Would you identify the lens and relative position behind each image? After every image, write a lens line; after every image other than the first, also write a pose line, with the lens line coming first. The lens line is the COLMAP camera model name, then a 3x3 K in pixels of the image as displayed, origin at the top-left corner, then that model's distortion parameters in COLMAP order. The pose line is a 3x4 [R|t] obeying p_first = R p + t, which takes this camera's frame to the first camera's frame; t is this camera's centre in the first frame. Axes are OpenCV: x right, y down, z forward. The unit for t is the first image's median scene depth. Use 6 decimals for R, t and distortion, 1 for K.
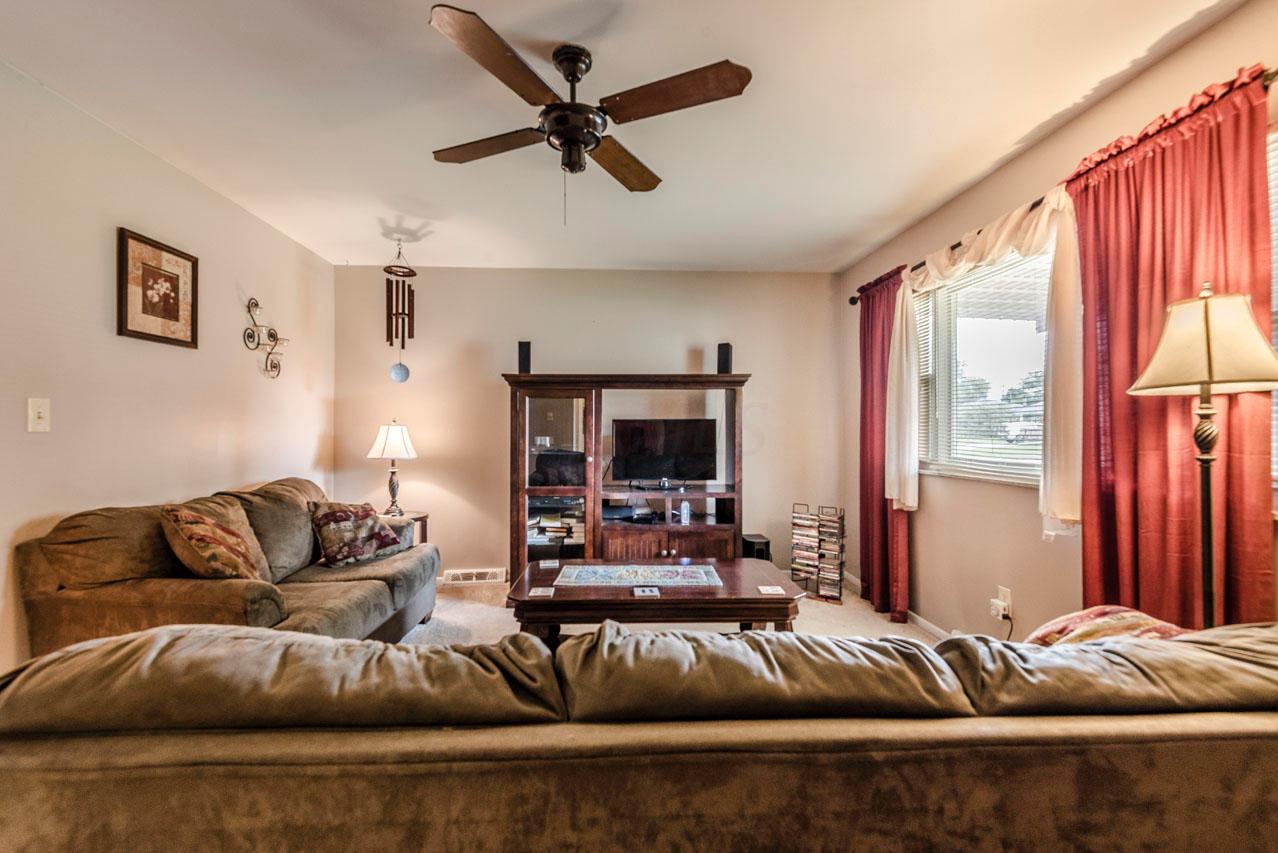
lens RADIAL K [[579.8, 0, 640.1], [0, 579.8, 426.9], [0, 0, 1]] dist [0.022894, -0.012017]
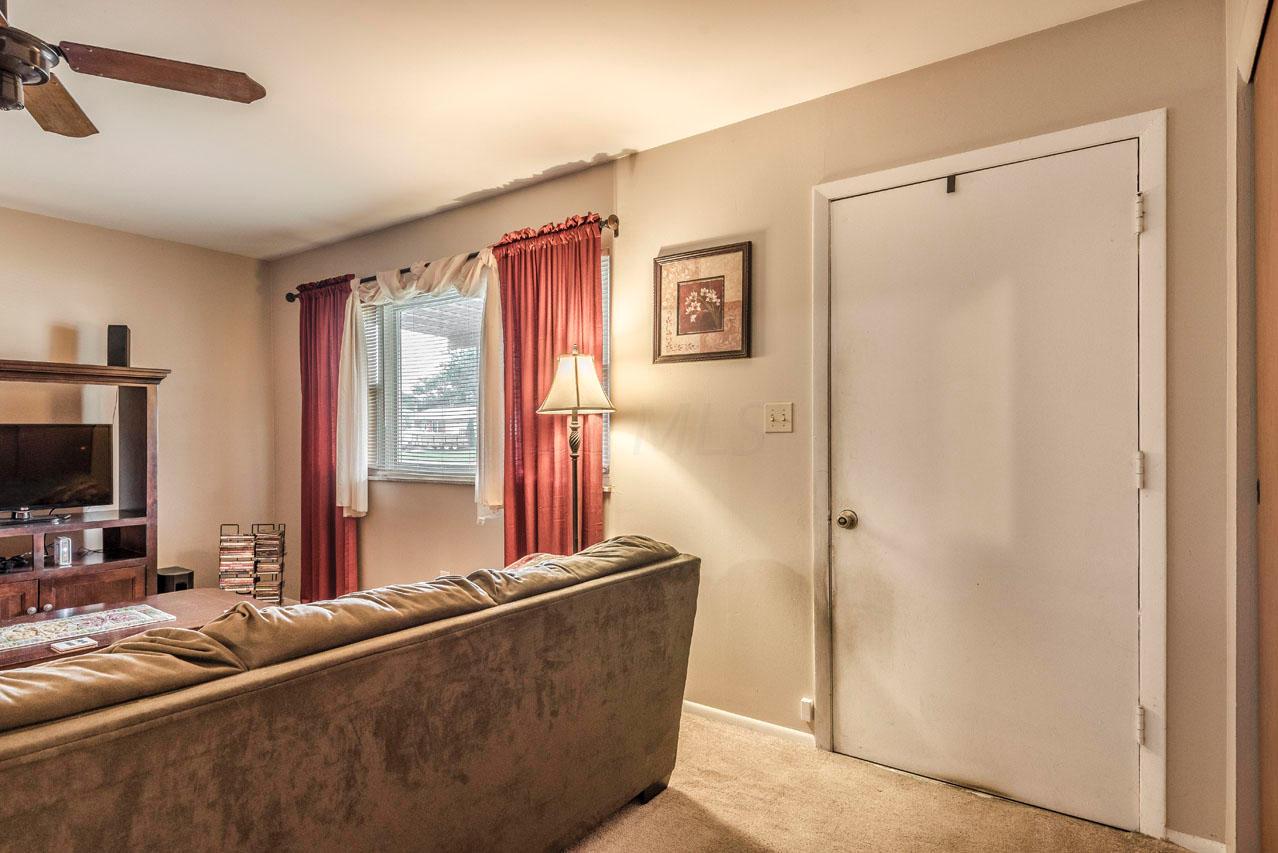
lens RADIAL K [[703.5, 0, 633.5], [0, 703.5, 432.4], [0, 0, 1]] dist [-0.006204, -0.002189]
pose [[0.630848, 0.001483, 0.775905, -0.213018], [-0.000635, 0.999999, -0.001395, -0.002965], [-0.775906, 0.000387, 0.630848, -0.167585]]
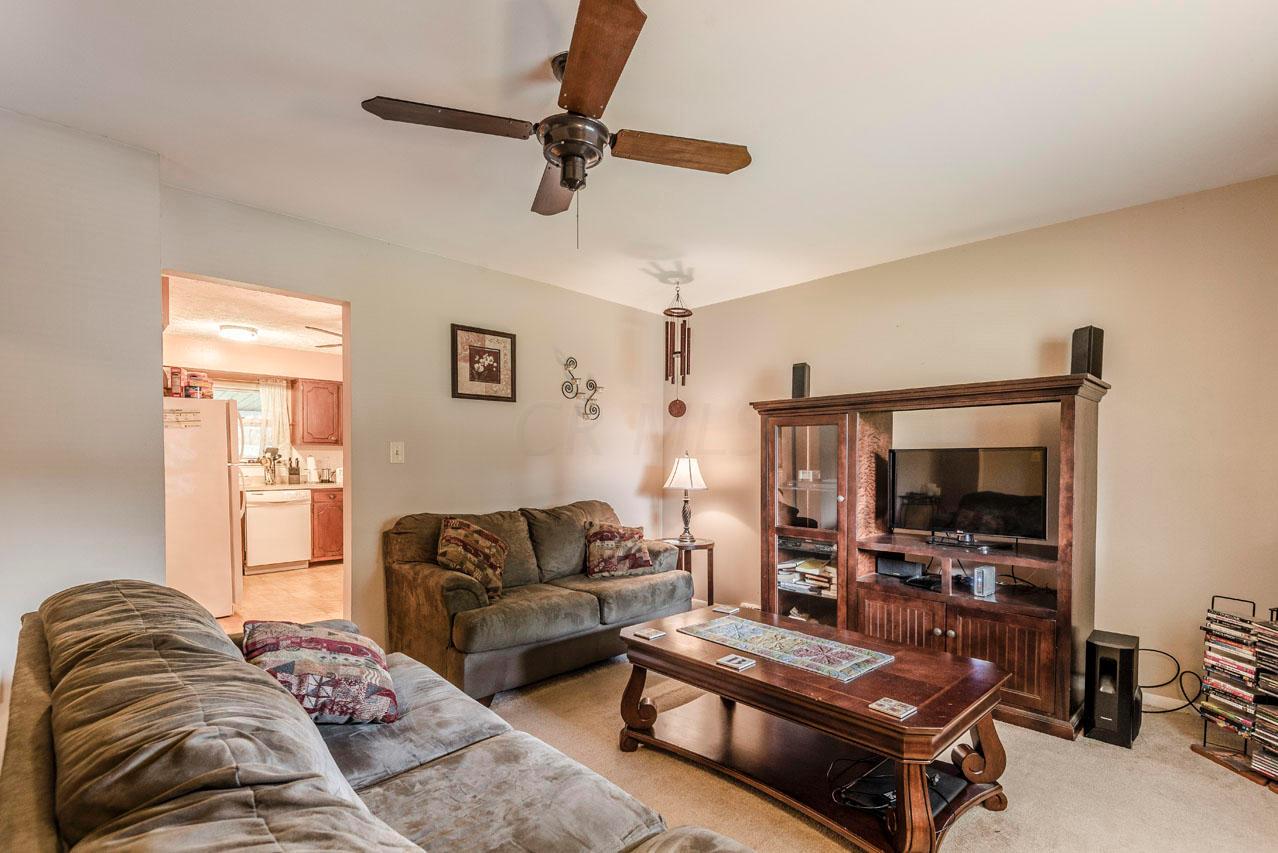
lens RADIAL K [[579.8, 0, 615.9], [0, 579.8, 473.5], [0, 0, 1]] dist [0.022894, -0.012017]
pose [[0.673740, 0.018054, -0.738748, 0.408944], [0.001944, 0.999655, 0.026203, -0.002355], [0.738966, -0.019090, 0.673473, 0.270163]]
